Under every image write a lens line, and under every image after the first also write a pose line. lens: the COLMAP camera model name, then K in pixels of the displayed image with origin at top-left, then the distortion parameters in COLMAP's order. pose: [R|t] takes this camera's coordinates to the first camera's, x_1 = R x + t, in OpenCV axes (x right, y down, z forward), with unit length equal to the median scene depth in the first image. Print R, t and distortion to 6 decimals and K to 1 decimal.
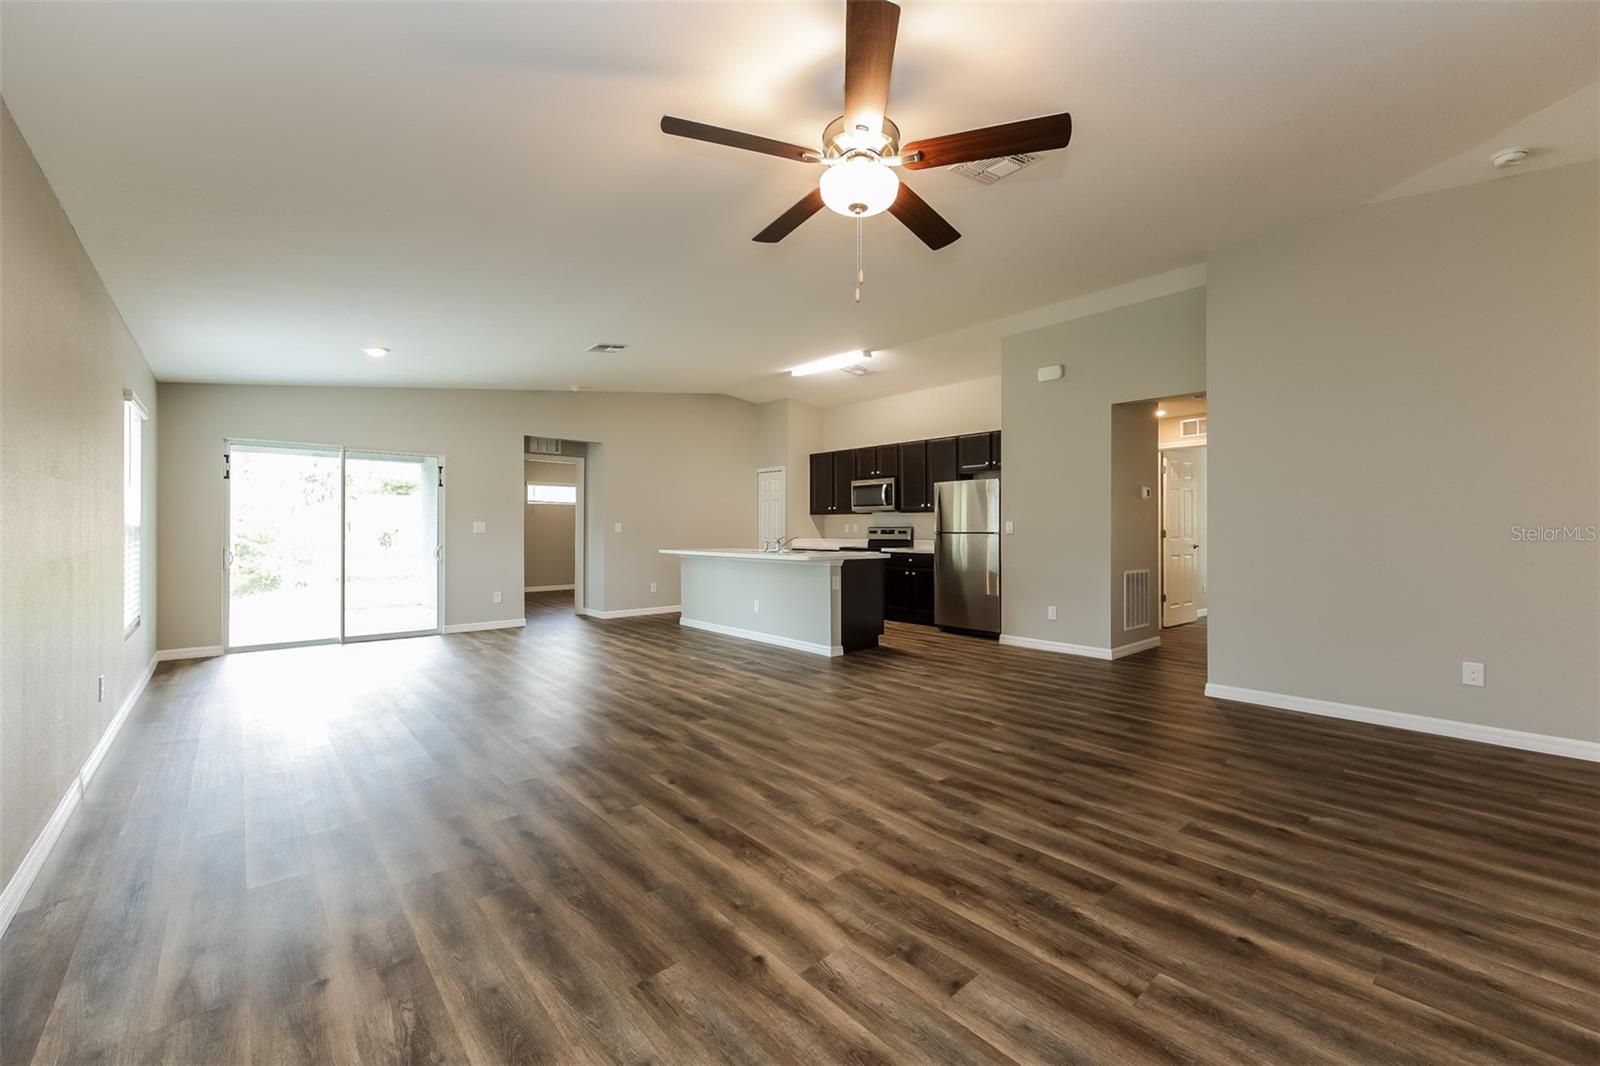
lens RADIAL K [[638.3, 0, 812.9], [0, 638.3, 518.8], [0, 0, 1]] dist [0.003200, 0.000734]
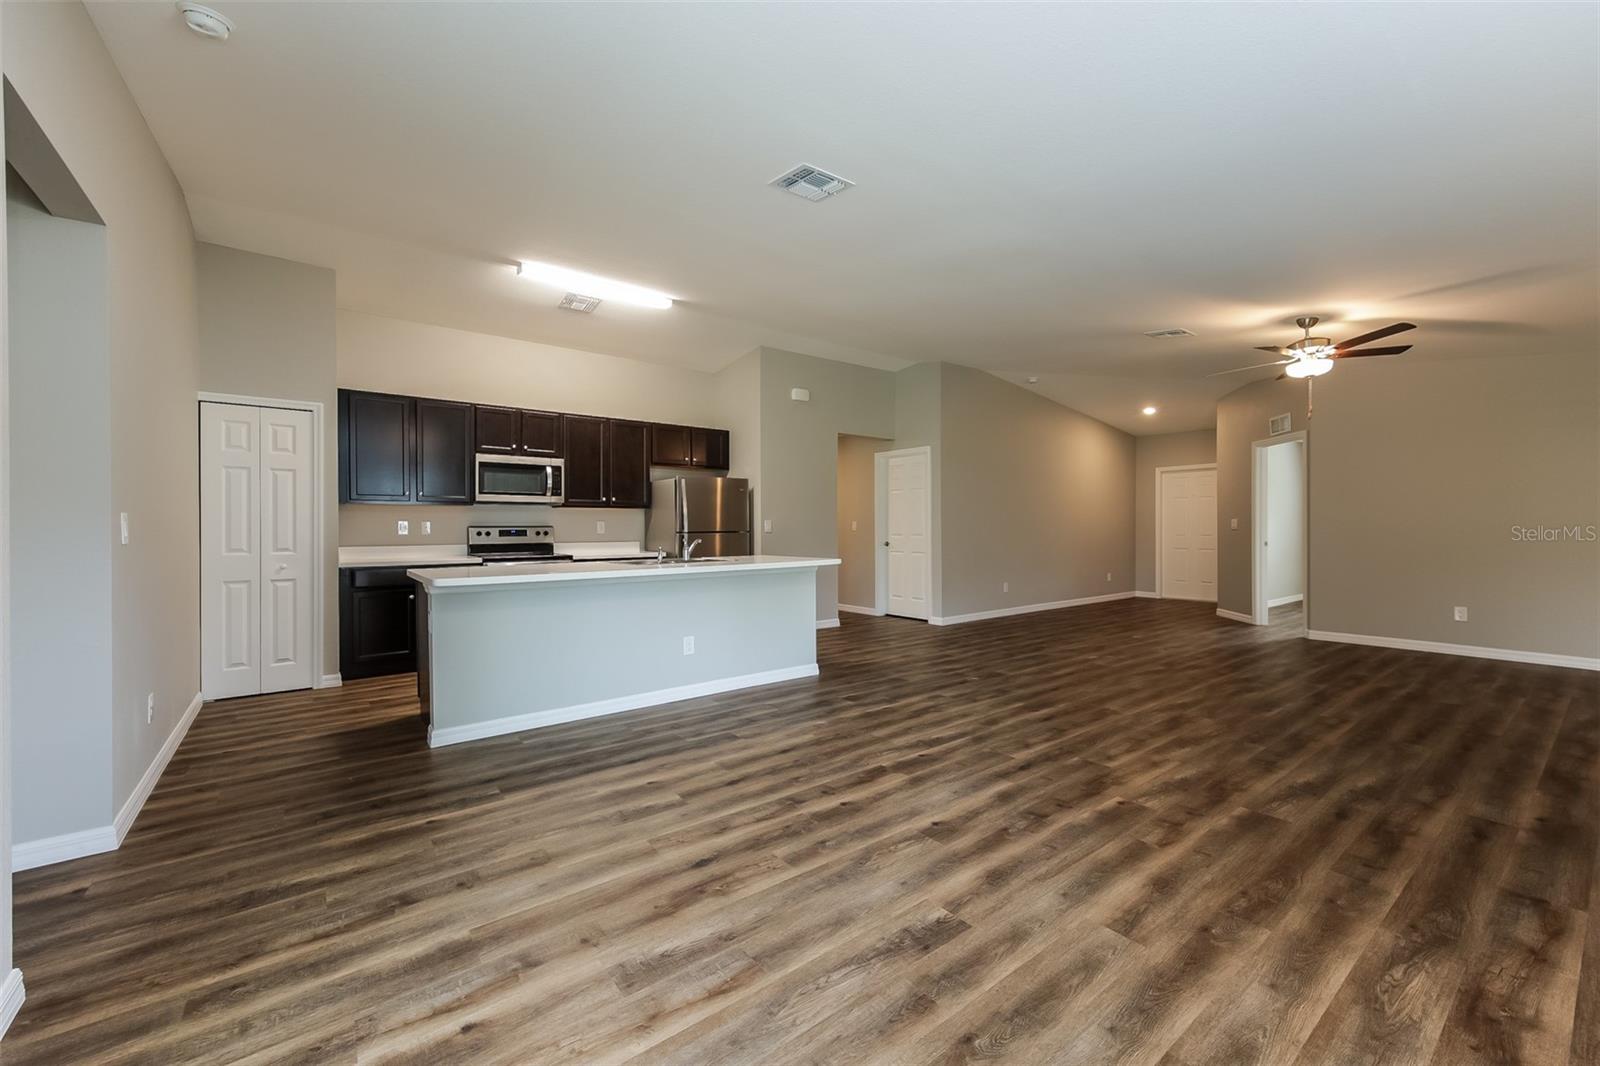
lens RADIAL K [[654.2, 0, 826.7], [0, 654.2, 534.7], [0, 0, 1]] dist [-0.000001, -0.000133]
pose [[0.065713, -0.003277, 0.997833, -1.719603], [-0.011188, 0.999929, 0.004021, 0.046914], [-0.997776, -0.011428, 0.065672, 1.821025]]
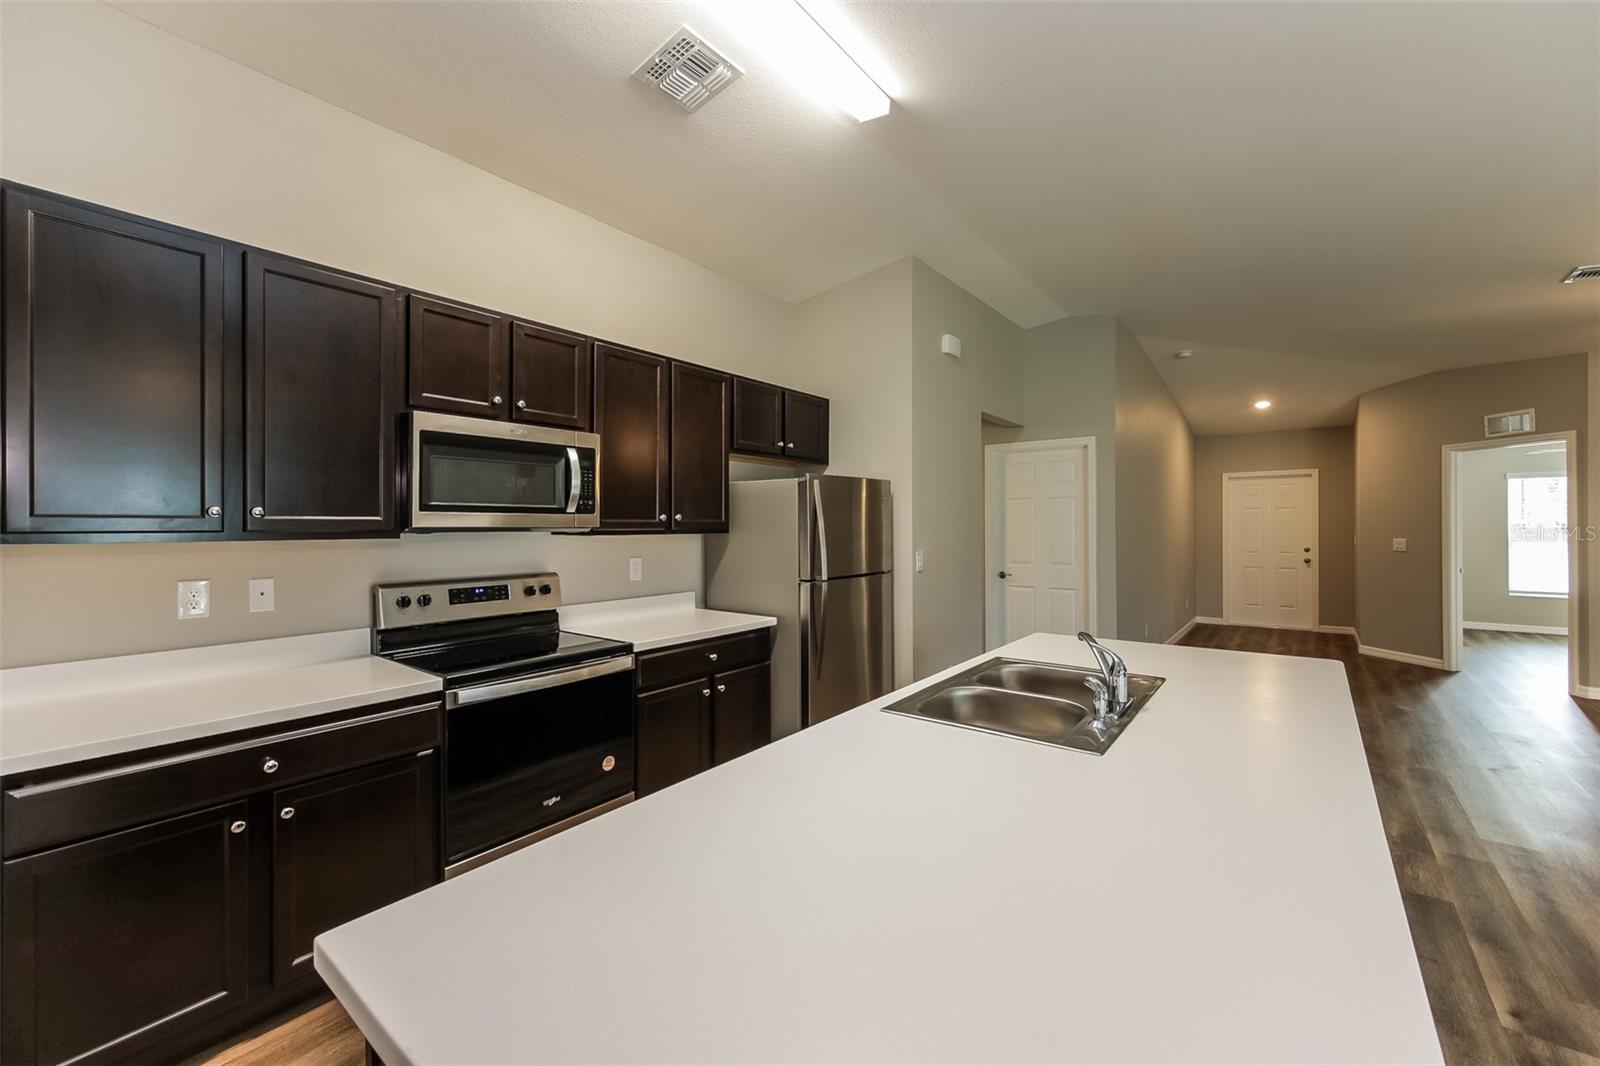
lens RADIAL K [[638.3, 0, 815.5], [0, 638.3, 526.7], [0, 0, 1]] dist [0.003200, 0.000734]
pose [[-0.178605, 0.002728, 0.983917, -0.663351], [-0.009650, 0.999943, -0.004524, -0.038406], [-0.983874, -0.010303, -0.178569, 2.668503]]
